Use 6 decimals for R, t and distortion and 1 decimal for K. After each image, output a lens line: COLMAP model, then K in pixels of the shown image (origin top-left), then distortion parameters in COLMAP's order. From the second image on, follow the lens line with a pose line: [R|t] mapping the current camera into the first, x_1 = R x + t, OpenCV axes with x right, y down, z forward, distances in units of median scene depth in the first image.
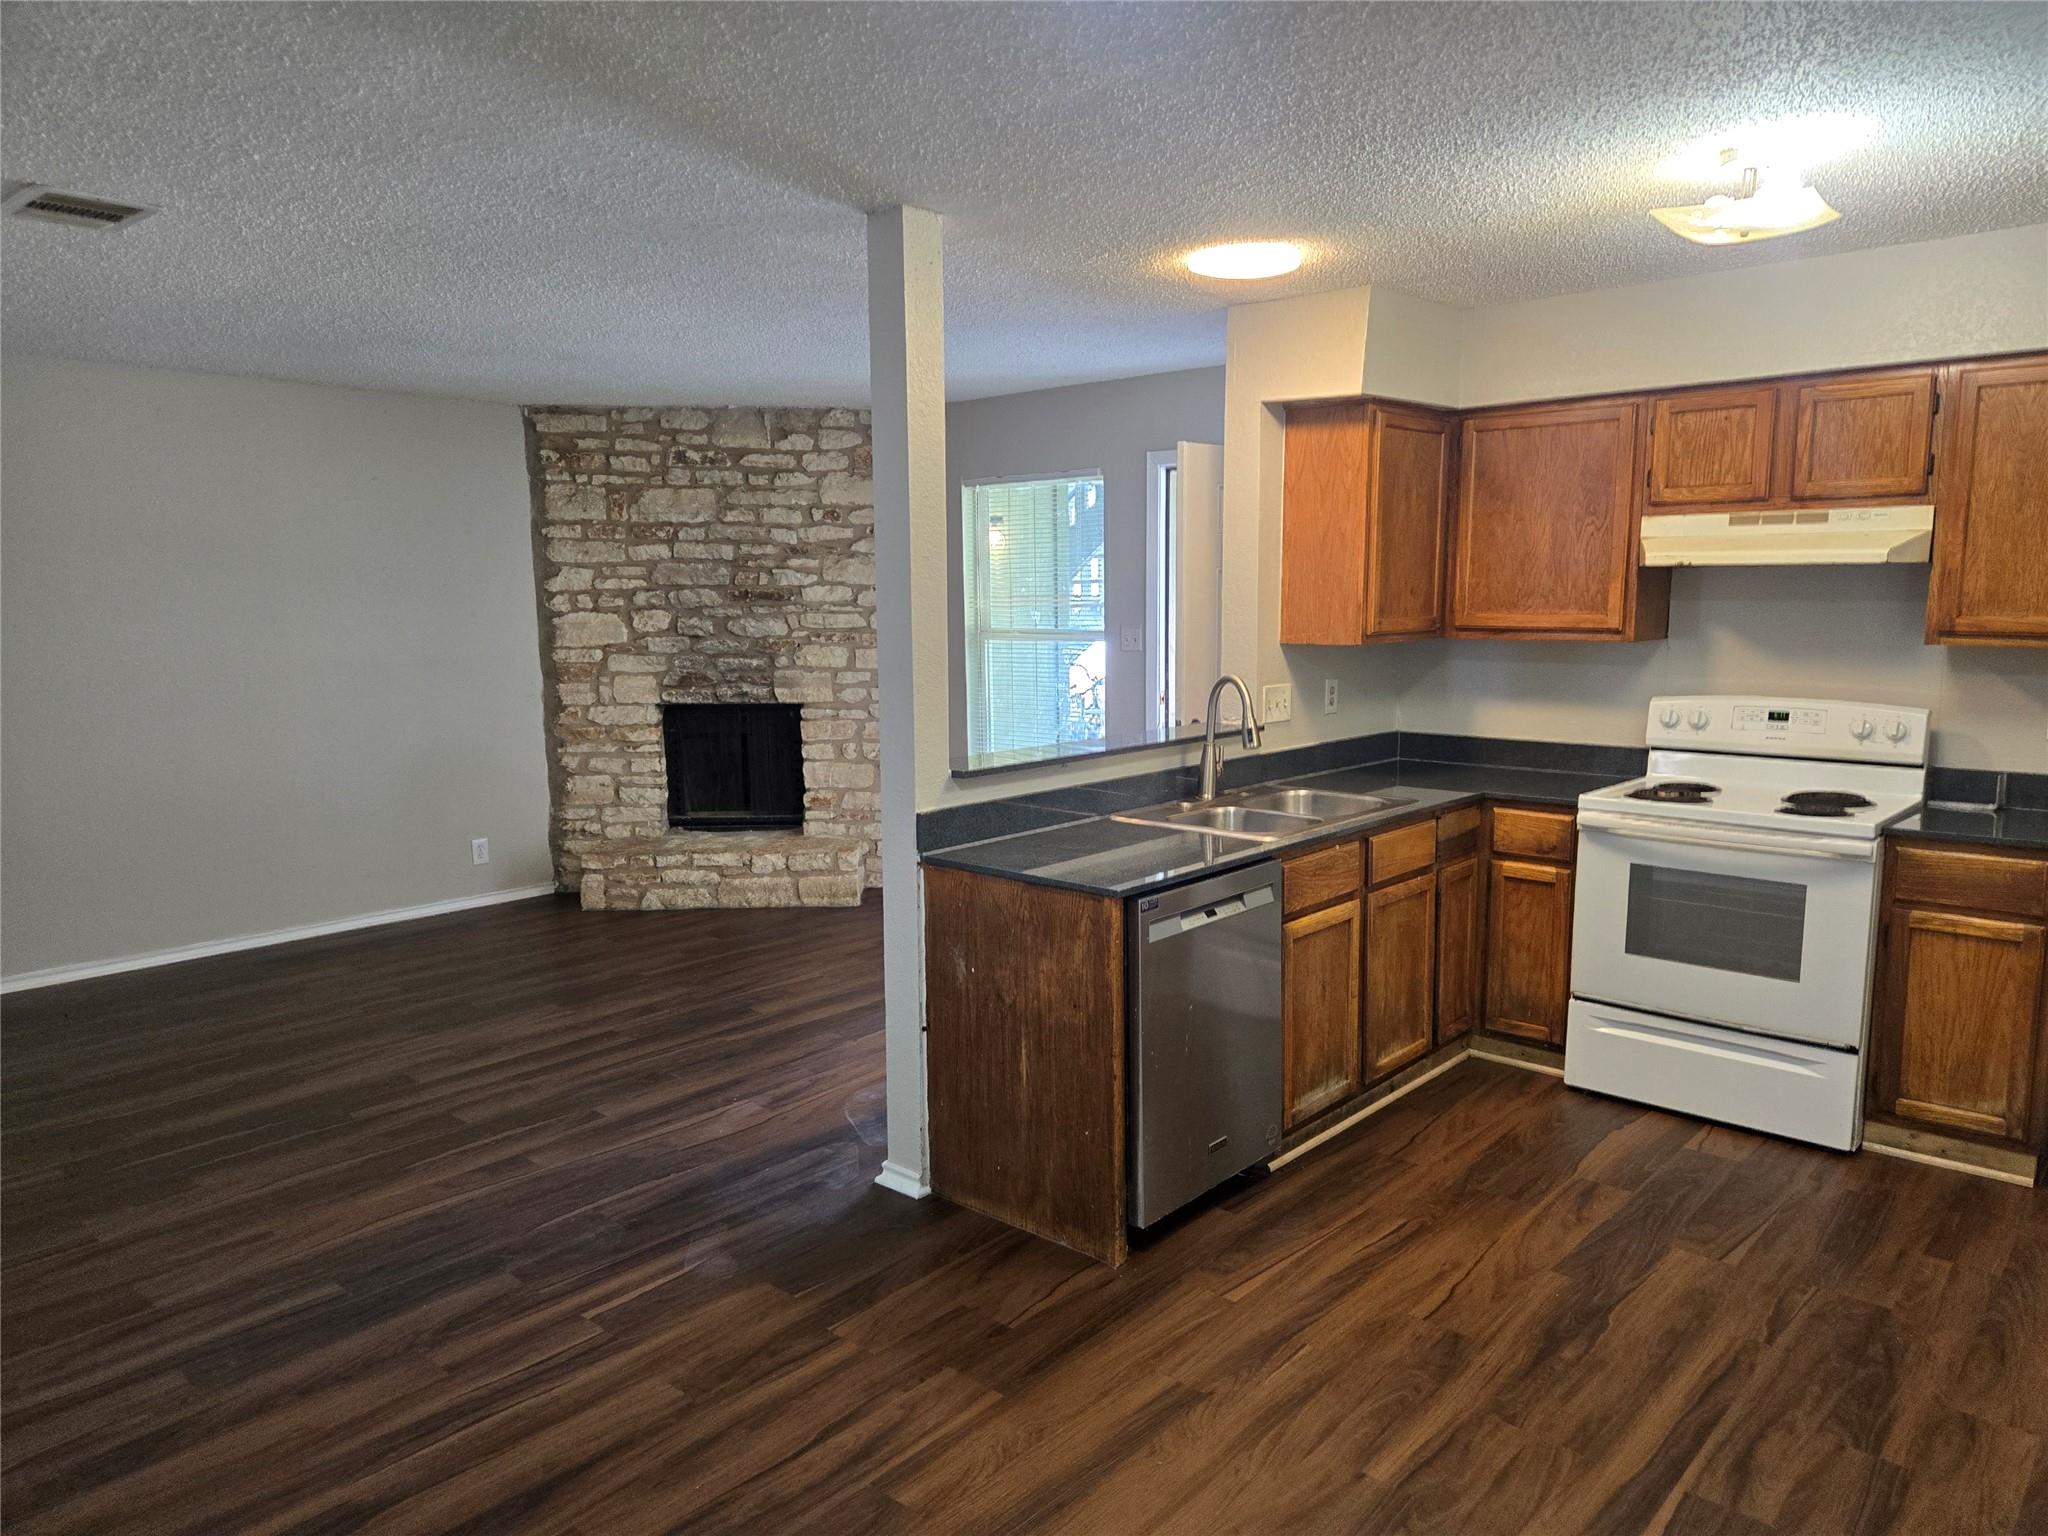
lens RADIAL K [[1357.7, 0, 1021.2], [0, 1357.7, 804.9], [0, 0, 1]] dist [0.067848, -0.044331]
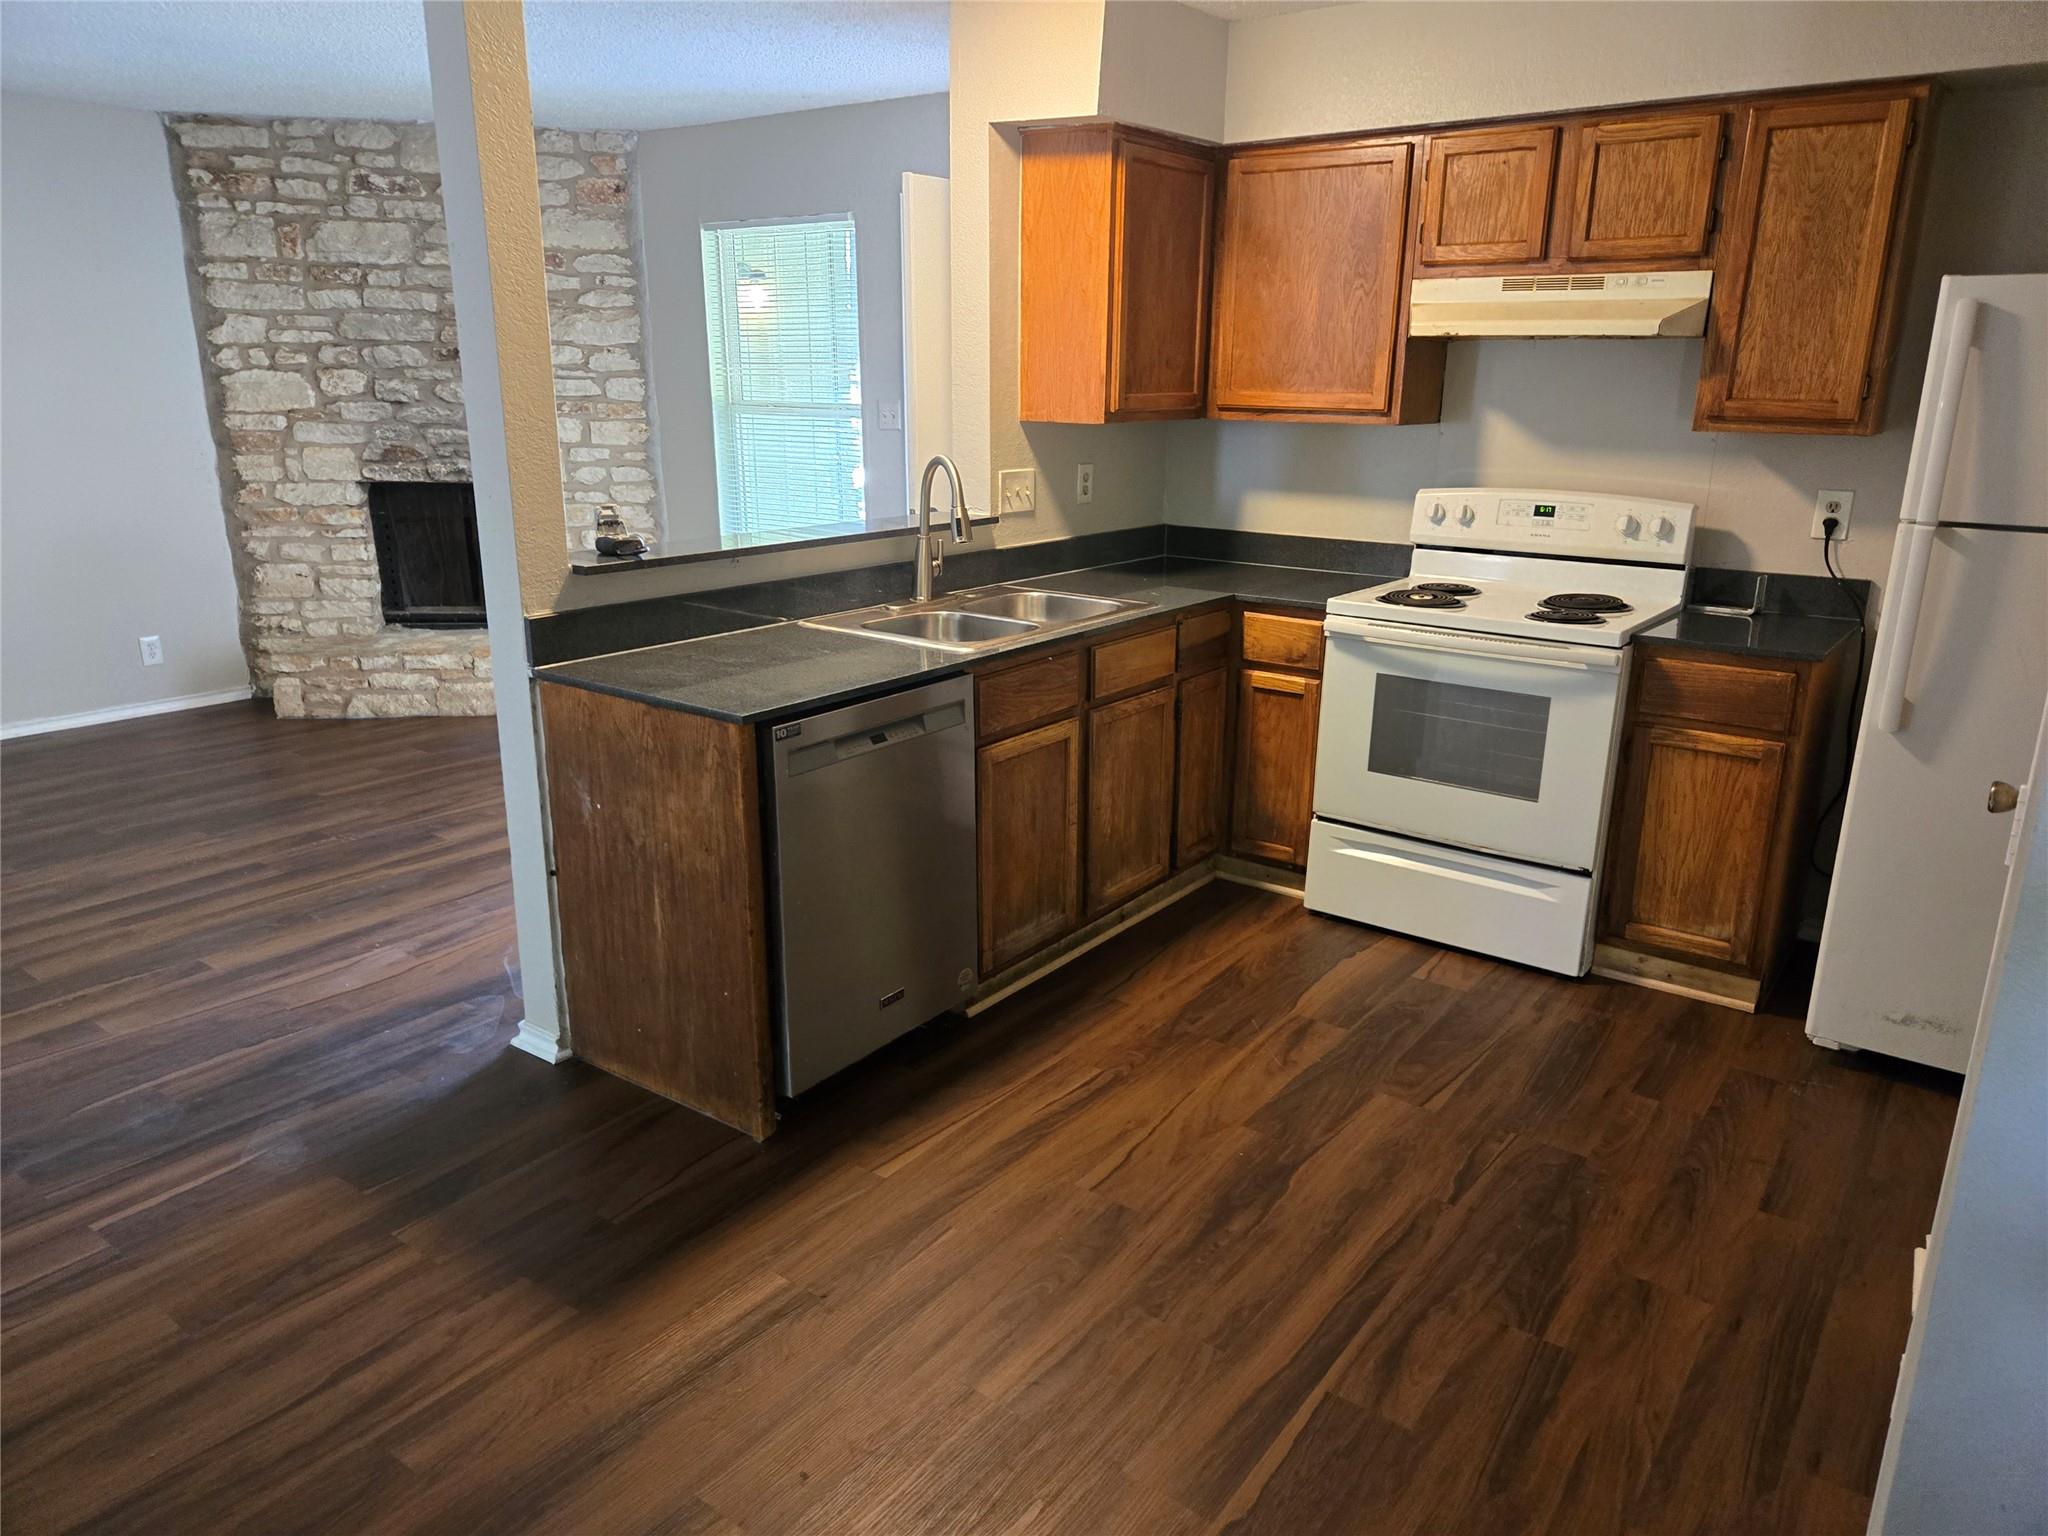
lens RADIAL K [[1357.7, 0, 1017.8], [0, 1357.7, 778.7], [0, 0, 1]] dist [0.067848, -0.044331]
pose [[0.995398, -0.008168, 0.095480, 0.115120], [-0.004552, 0.991206, 0.132253, -0.007054], [-0.095721, -0.132079, 0.986607, 0.113265]]
